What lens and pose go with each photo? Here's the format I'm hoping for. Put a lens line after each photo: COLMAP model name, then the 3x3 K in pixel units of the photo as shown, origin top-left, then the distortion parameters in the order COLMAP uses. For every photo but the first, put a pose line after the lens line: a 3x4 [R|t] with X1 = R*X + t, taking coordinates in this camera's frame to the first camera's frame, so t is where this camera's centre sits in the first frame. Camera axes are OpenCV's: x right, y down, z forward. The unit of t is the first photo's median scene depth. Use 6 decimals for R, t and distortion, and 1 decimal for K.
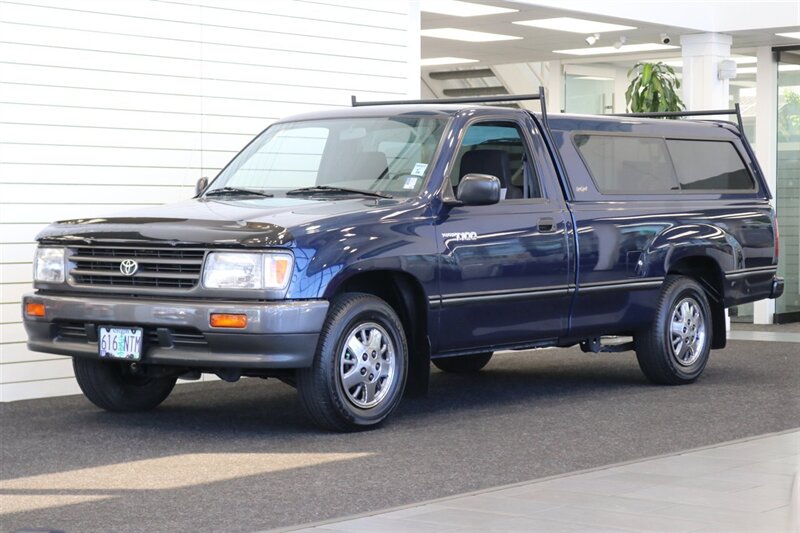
lens RADIAL K [[1752.8, 0, 400.0], [0, 1752.8, 266.5], [0, 0, 1]] dist [0.006543, -0.026332]
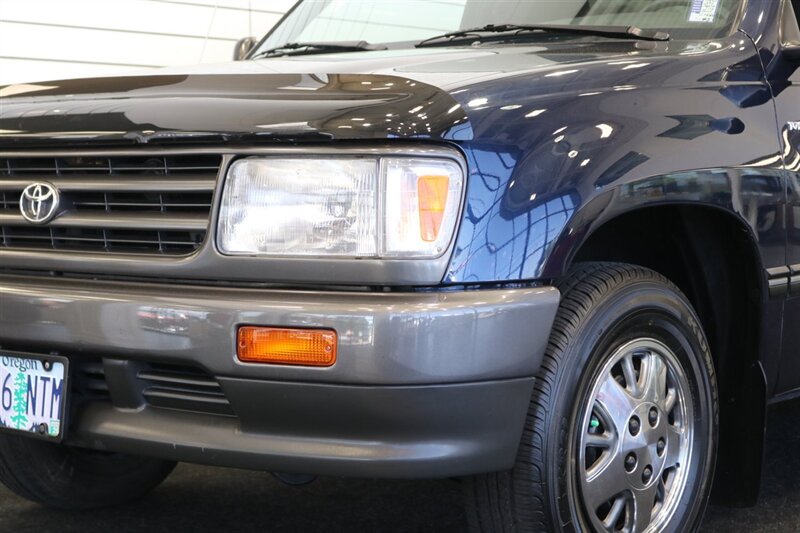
lens RADIAL K [[1576.9, 0, 400.0], [0, 1576.9, 266.5], [0, 0, 1]] dist [-0.028964, -0.081752]
pose [[0.999221, -0.004801, -0.039158, -0.058712], [0.005883, 0.999603, 0.027565, 0.005676], [0.039010, -0.027774, 0.998853, 0.644236]]
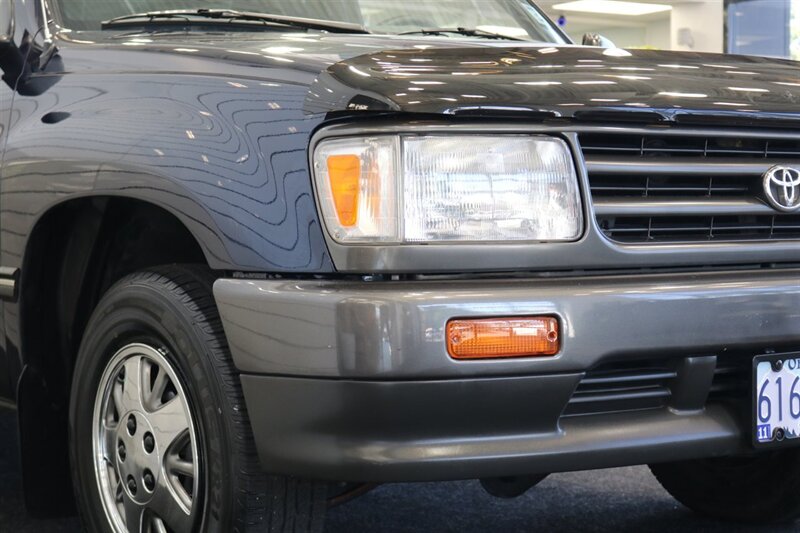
lens RADIAL K [[1467.8, 0, 398.6], [0, 1467.8, 250.0], [0, 0, 1]] dist [0.053538, 0.130924]
pose [[0.286626, -0.043122, 0.957072, -0.472444], [0.031901, 0.998862, 0.035451, -0.000045], [-0.957511, 0.020370, 0.287676, 0.986646]]
